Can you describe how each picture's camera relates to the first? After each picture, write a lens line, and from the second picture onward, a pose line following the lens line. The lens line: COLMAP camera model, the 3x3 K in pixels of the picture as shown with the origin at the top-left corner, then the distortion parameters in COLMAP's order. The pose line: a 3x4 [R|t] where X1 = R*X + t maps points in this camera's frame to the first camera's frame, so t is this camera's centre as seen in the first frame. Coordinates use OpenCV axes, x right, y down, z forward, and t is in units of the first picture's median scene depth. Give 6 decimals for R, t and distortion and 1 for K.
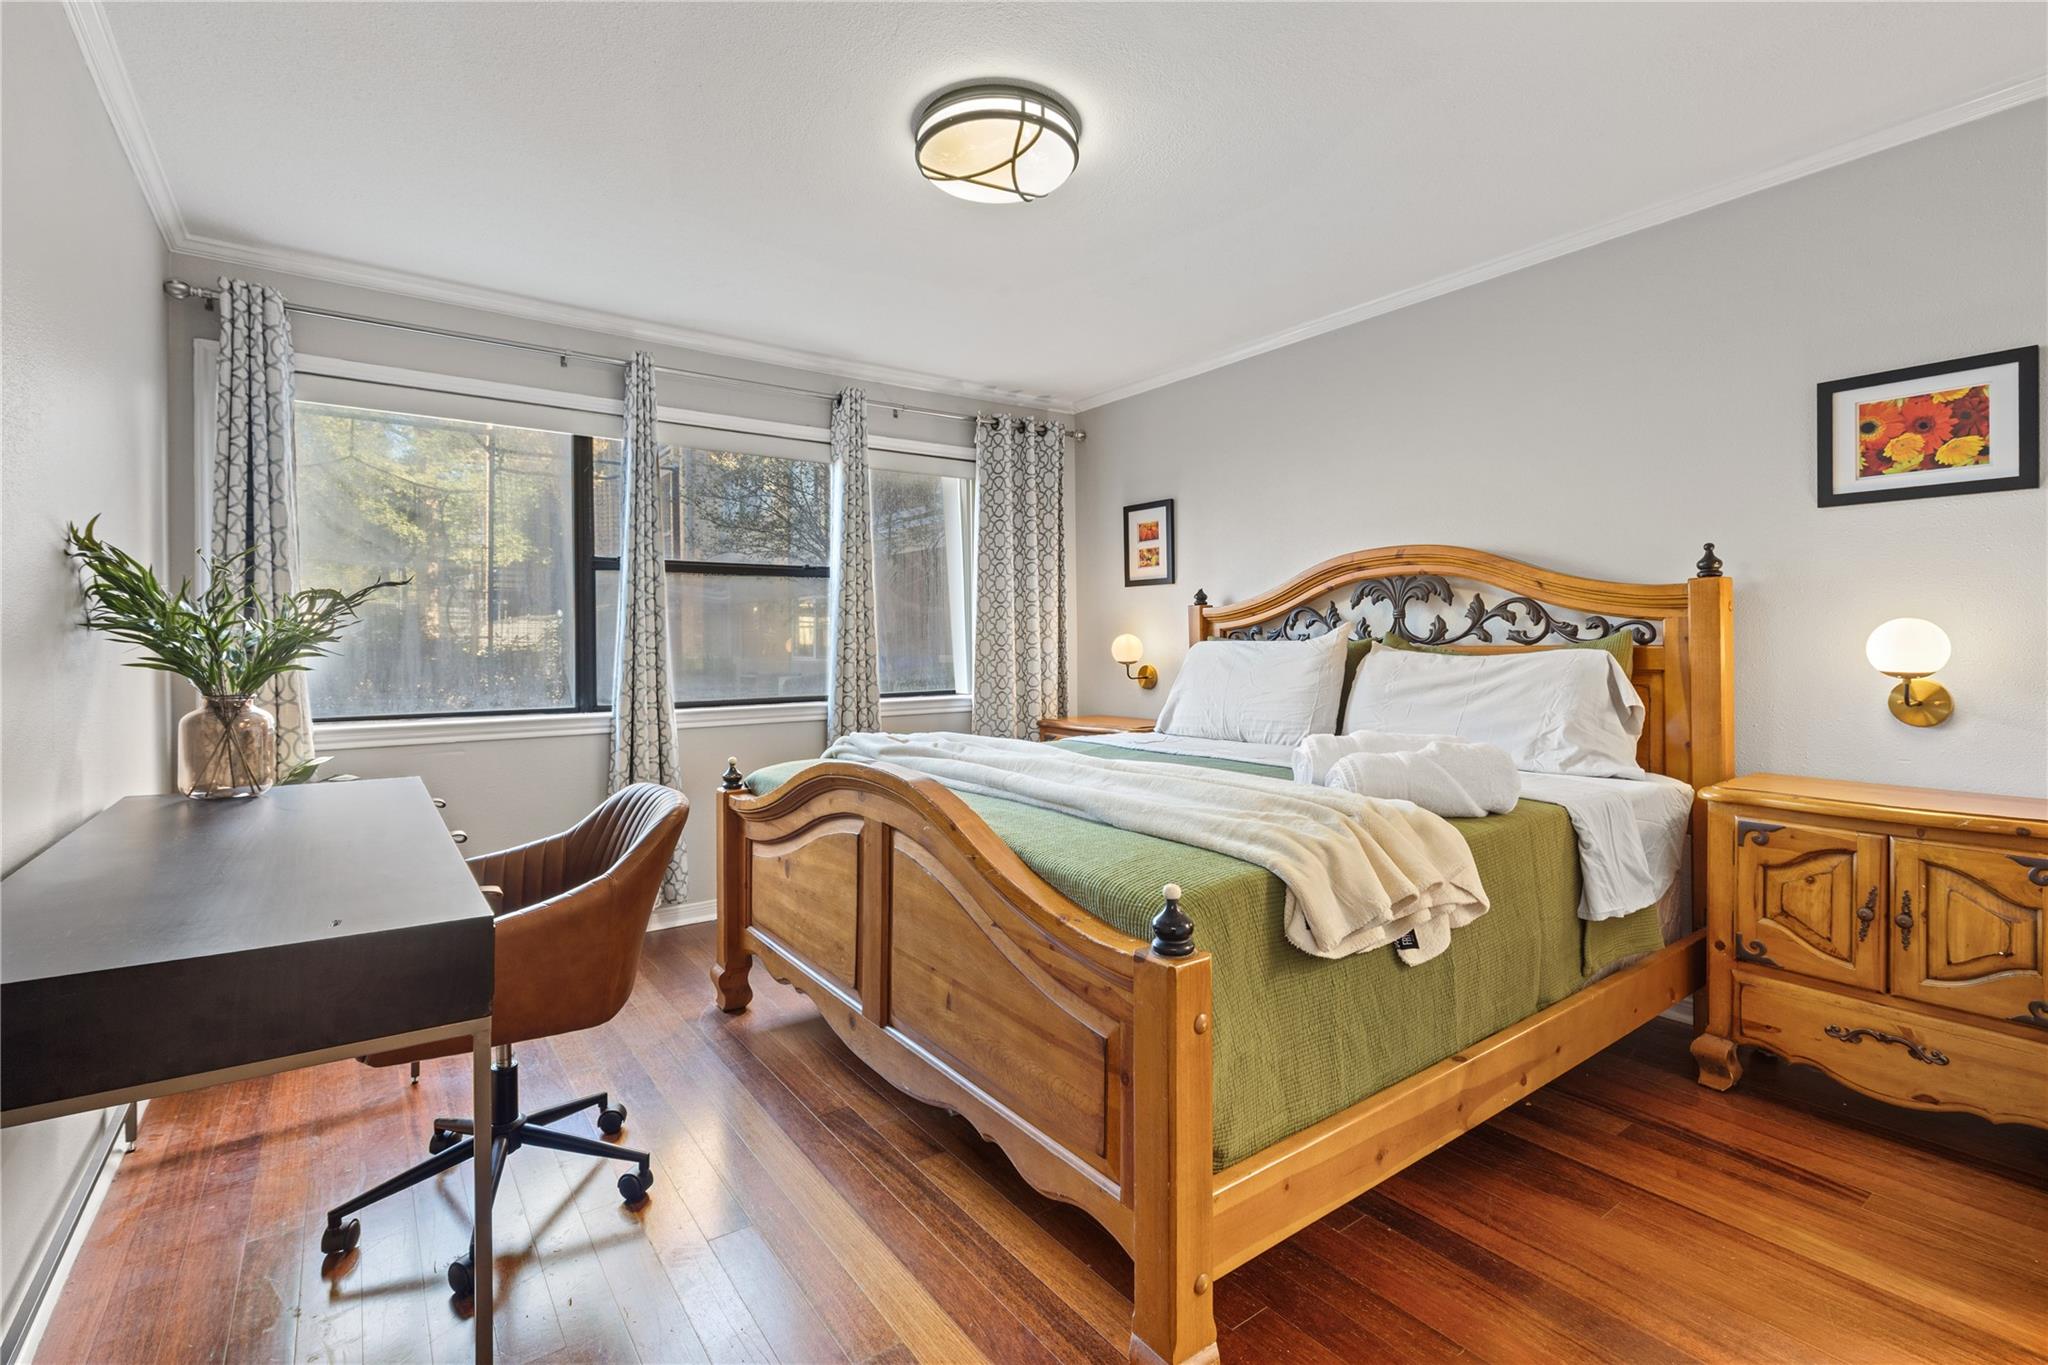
lens RADIAL K [[926.4, 0, 1022.5], [0, 926.4, 669.8], [0, 0, 1]] dist [0.000827, -0.001549]
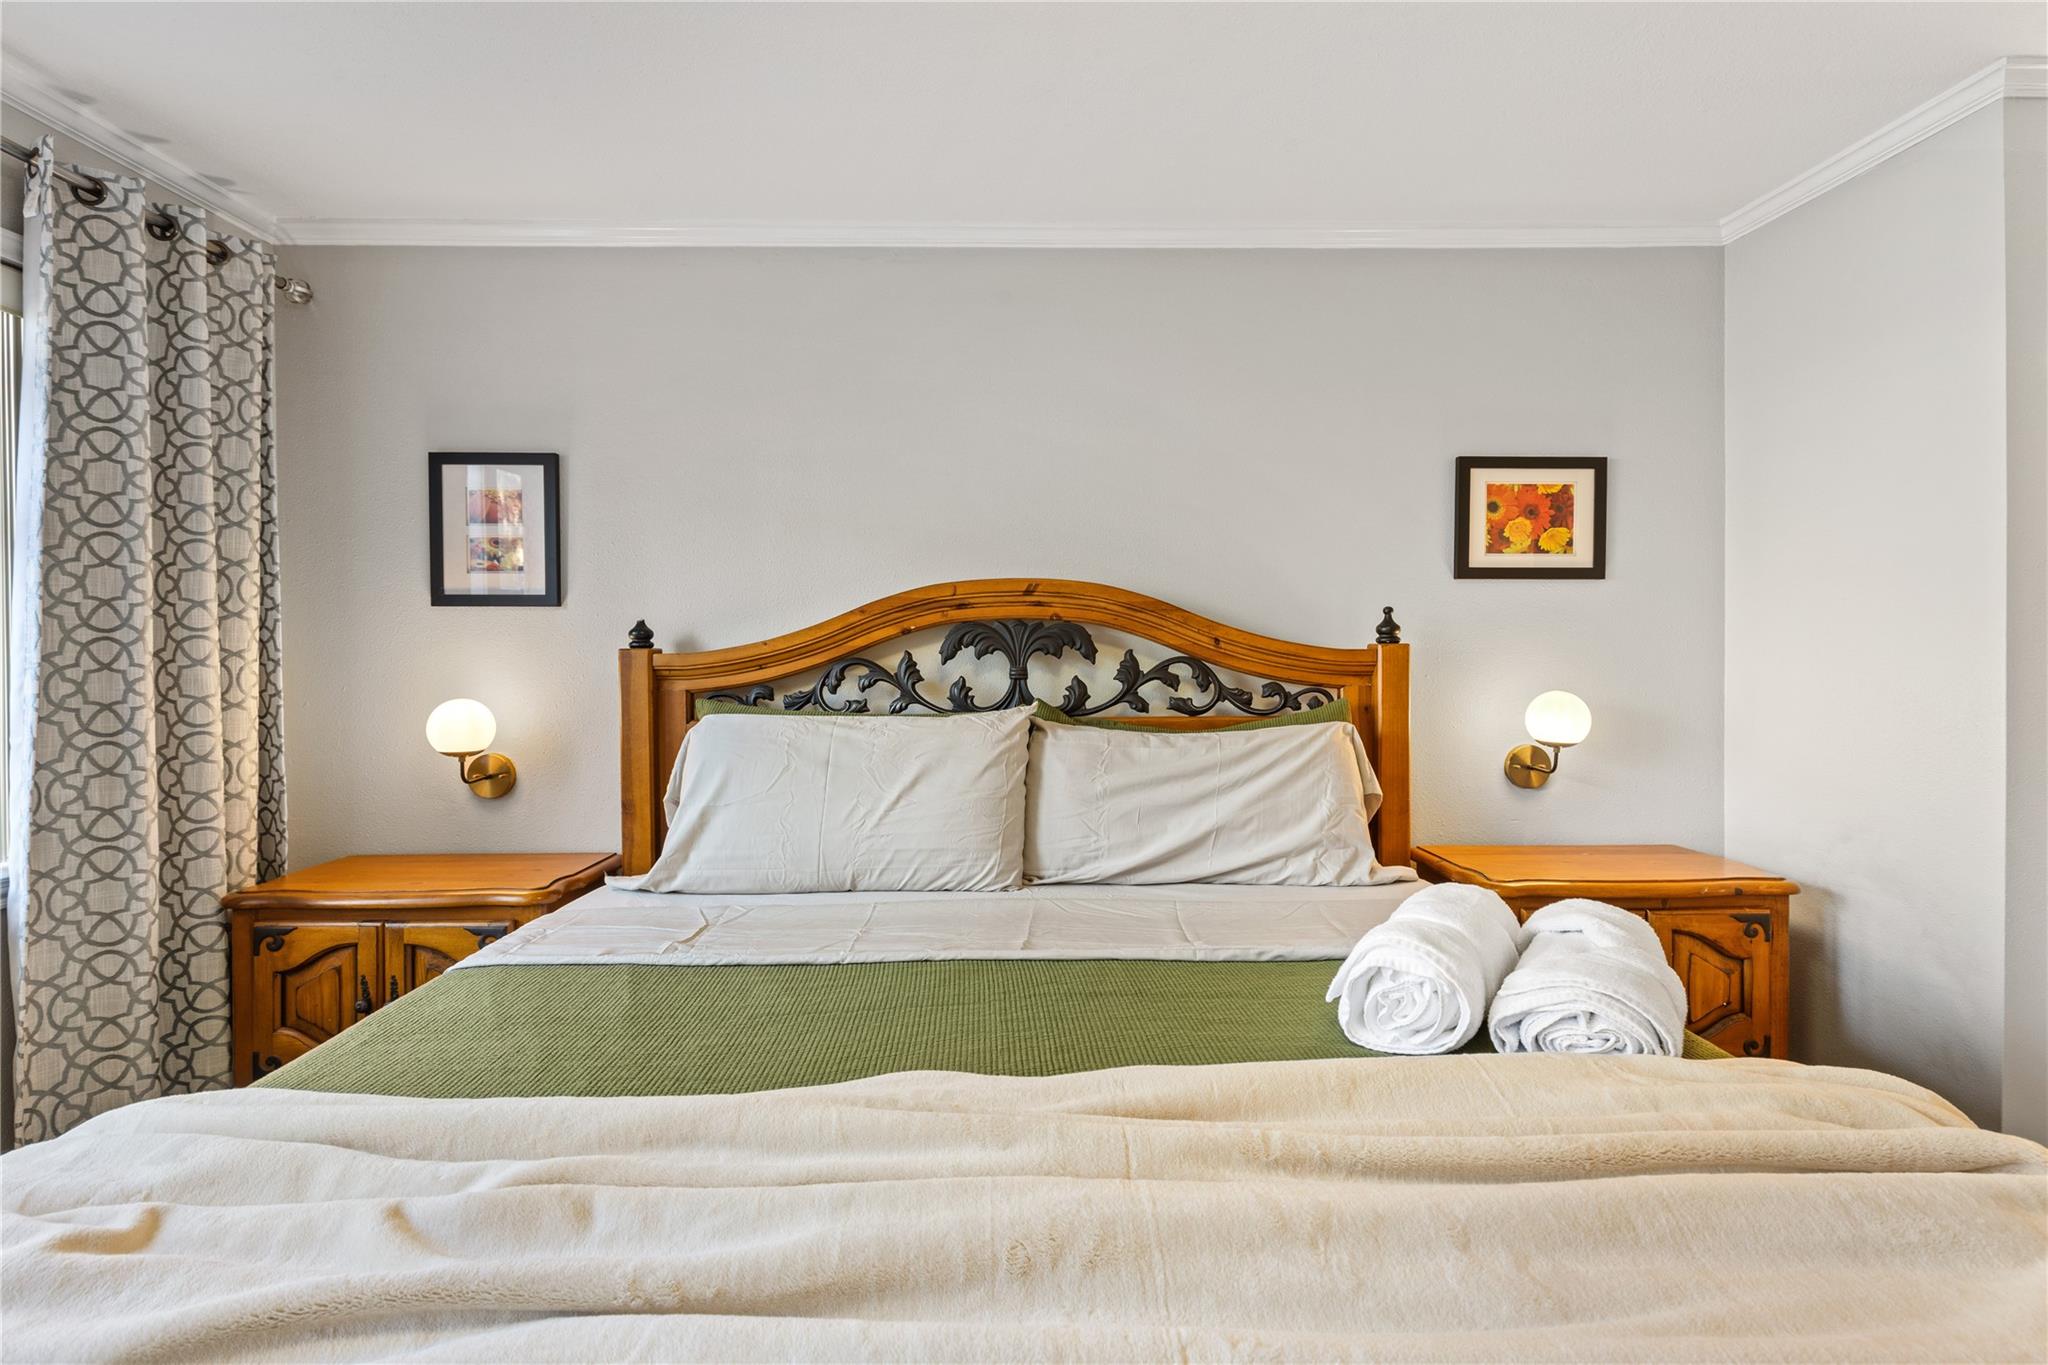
lens RADIAL K [[926.4, 0, 1022.5], [0, 926.4, 669.8], [0, 0, 1]] dist [0.000827, -0.001549]
pose [[0.569553, -0.007140, 0.821923, -0.160310], [0.023710, 0.999689, -0.007746, -0.051431], [-0.821612, 0.023899, 0.569546, 0.531993]]
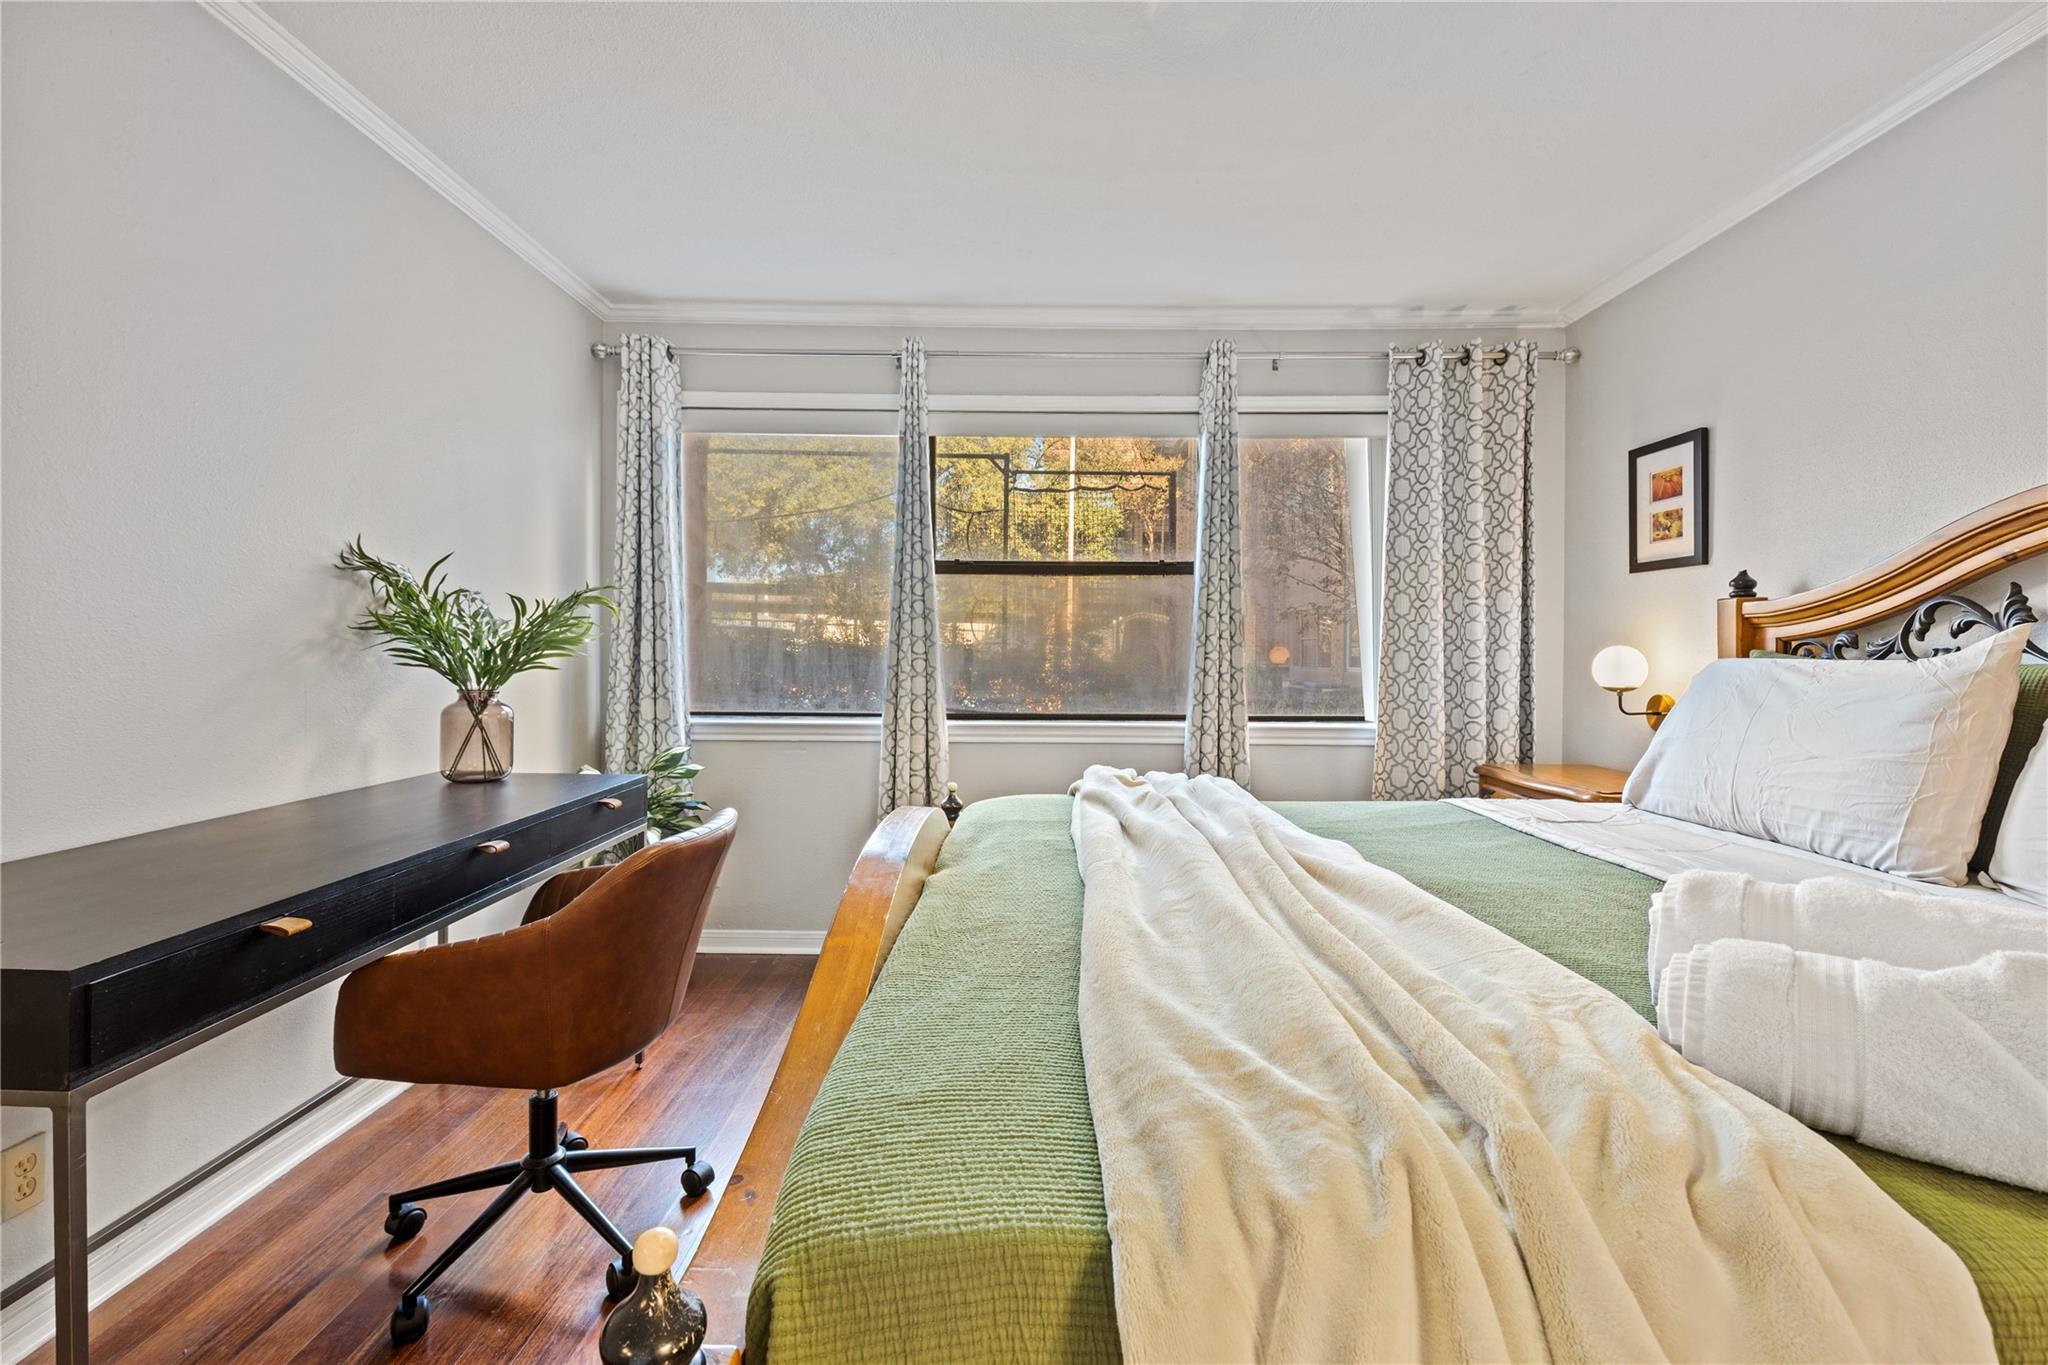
lens RADIAL K [[926.4, 0, 1022.5], [0, 926.4, 669.8], [0, 0, 1]] dist [0.000827, -0.001549]
pose [[0.802784, 0.026218, -0.595693, 0.196002], [-0.031583, 0.999500, 0.001428, -0.010819], [0.595432, 0.017667, 0.803211, 0.273853]]
